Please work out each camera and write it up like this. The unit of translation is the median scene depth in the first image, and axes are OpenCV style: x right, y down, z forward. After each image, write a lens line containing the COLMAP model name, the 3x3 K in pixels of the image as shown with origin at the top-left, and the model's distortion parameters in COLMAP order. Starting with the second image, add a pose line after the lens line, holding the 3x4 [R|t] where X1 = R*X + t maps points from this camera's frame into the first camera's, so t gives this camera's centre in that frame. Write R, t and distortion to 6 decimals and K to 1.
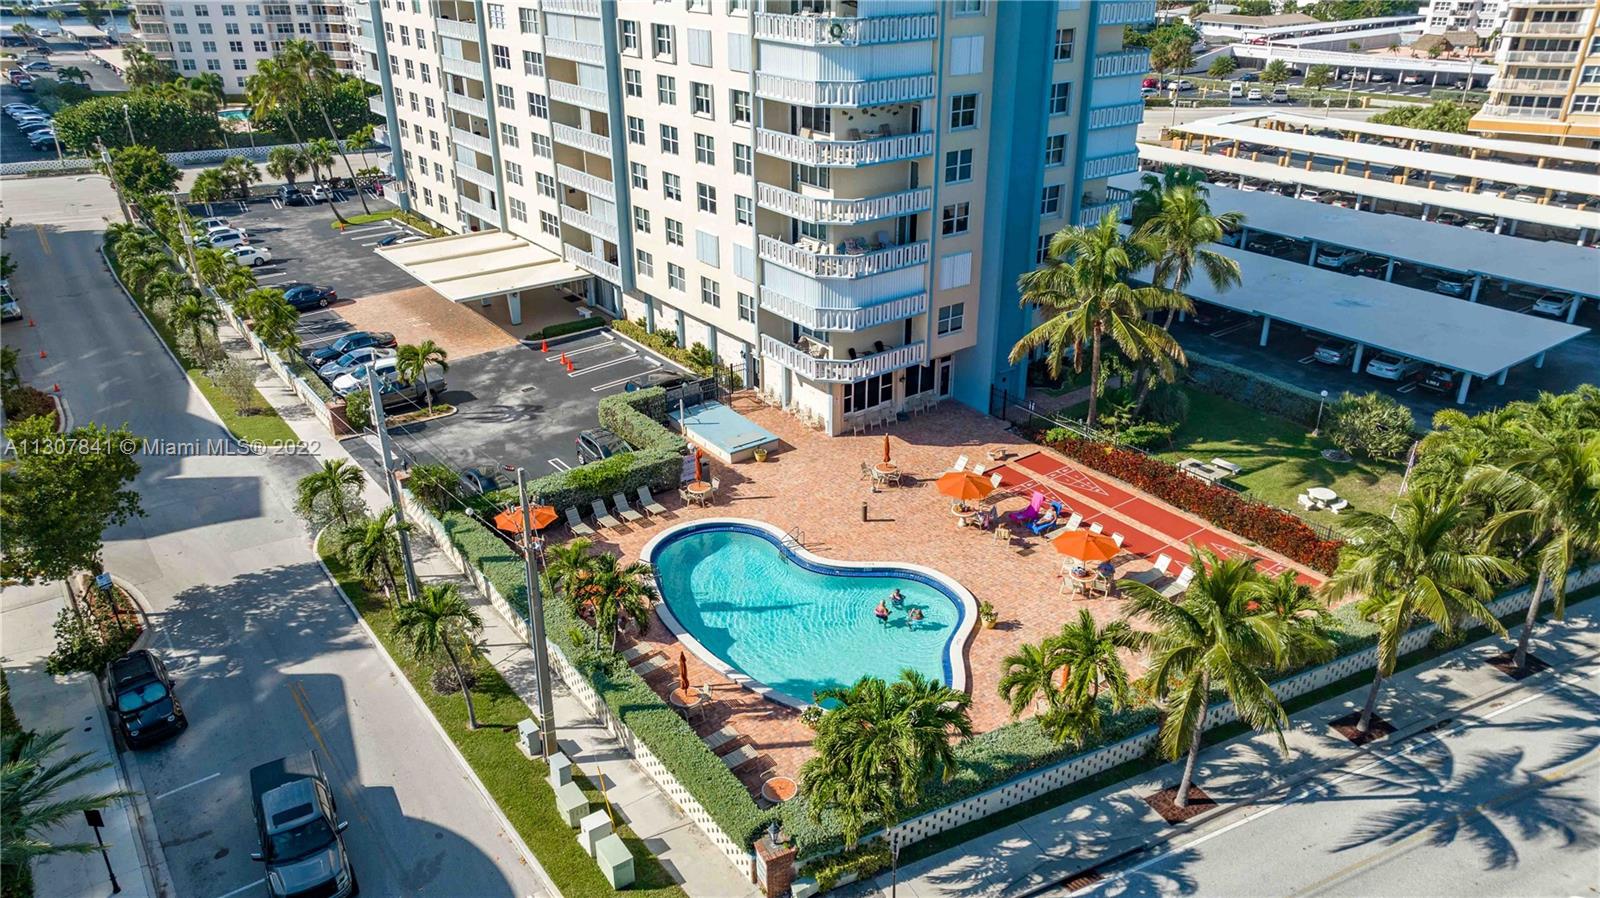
lens RADIAL K [[1139.9, 0, 797.8], [0, 1139.9, 463.7], [0, 0, 1]] dist [-0.032248, 0.061375]
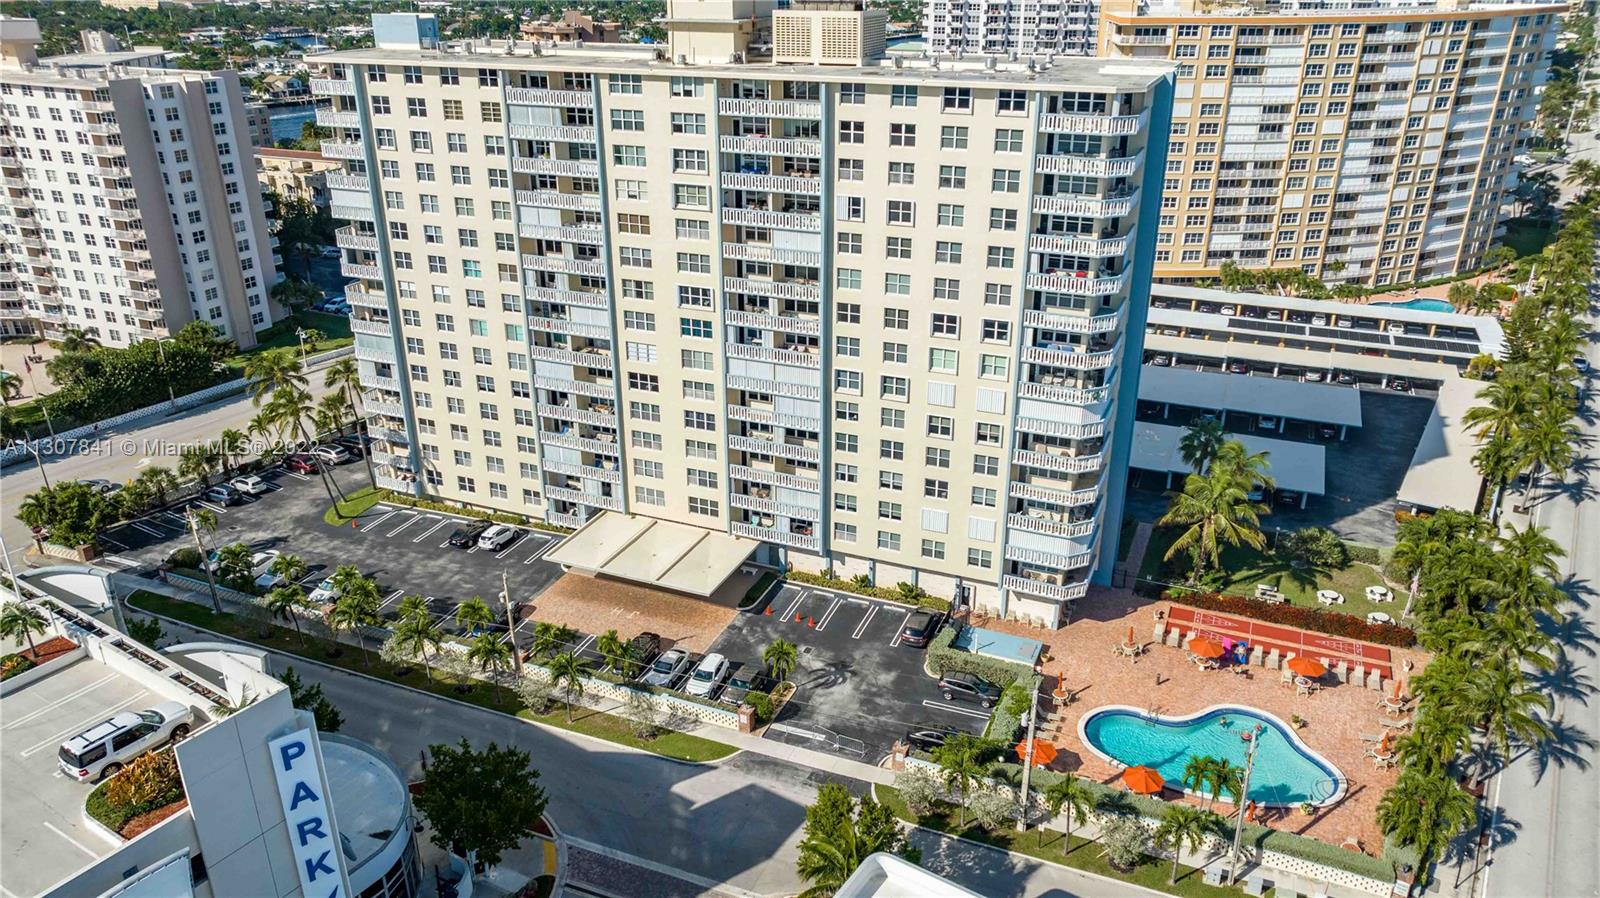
lens RADIAL K [[1139.9, 0, 797.8], [0, 1139.9, 463.7], [0, 0, 1]] dist [-0.032248, 0.061375]
pose [[0.861794, -0.201352, 0.465583, -0.841691], [0.216339, 0.976078, 0.021684, -0.316005], [-0.458811, 0.082036, 0.884738, -0.171105]]
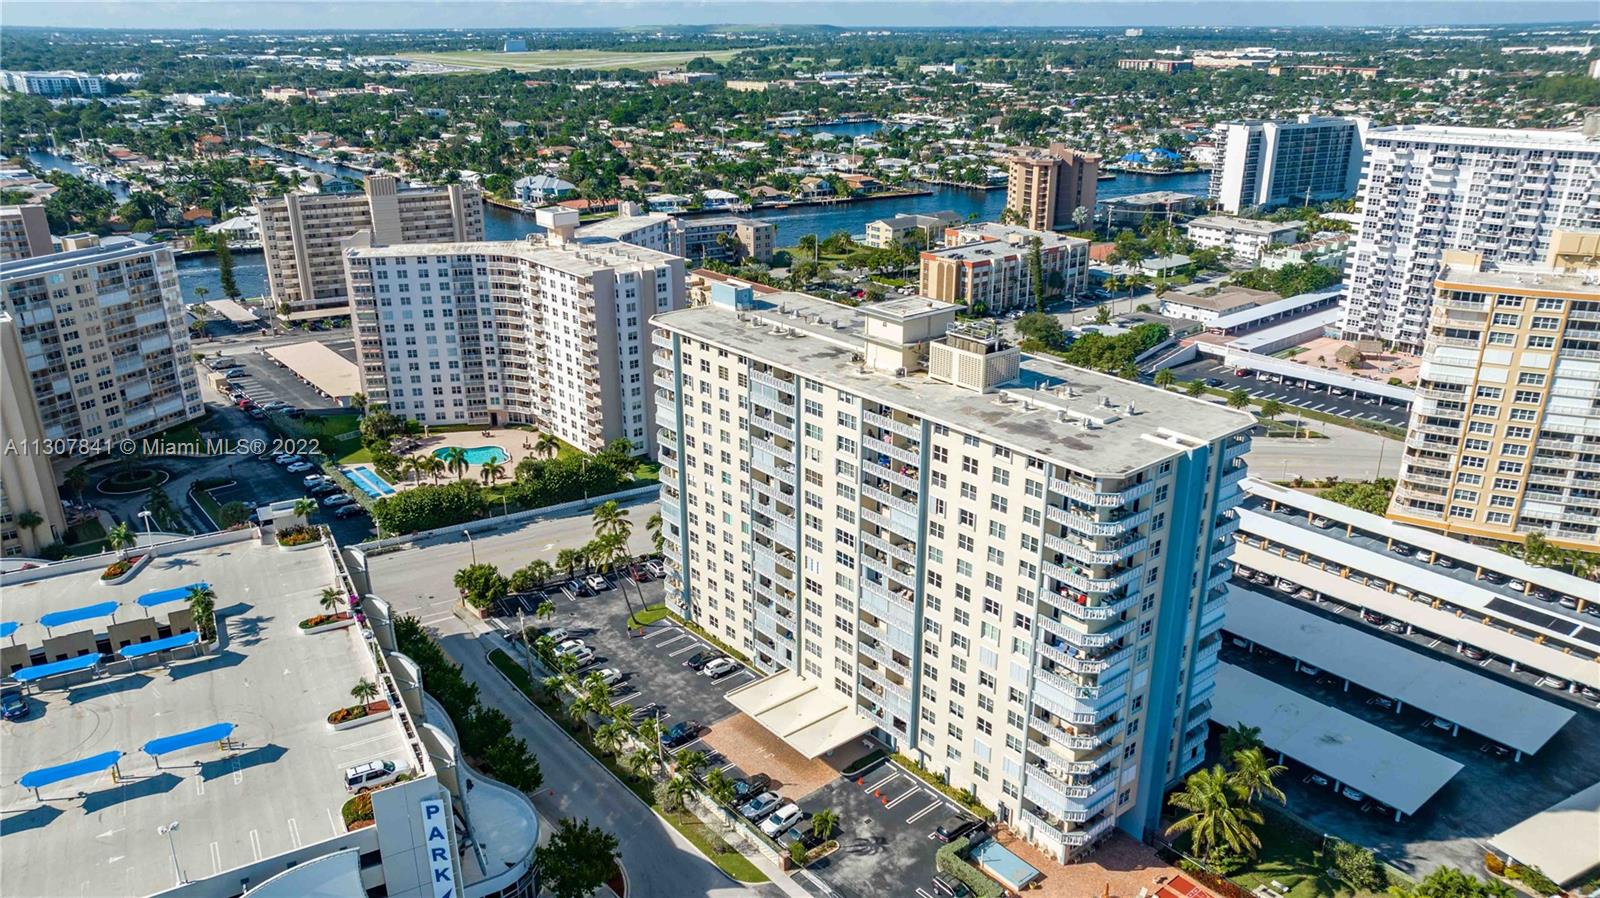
lens RADIAL K [[1139.9, 0, 797.8], [0, 1139.9, 463.7], [0, 0, 1]] dist [-0.032248, 0.061375]
pose [[0.998418, -0.017397, 0.053476, -0.441440], [0.021511, 0.996772, -0.077352, -0.489831], [-0.051957, 0.078380, 0.995569, -0.770634]]
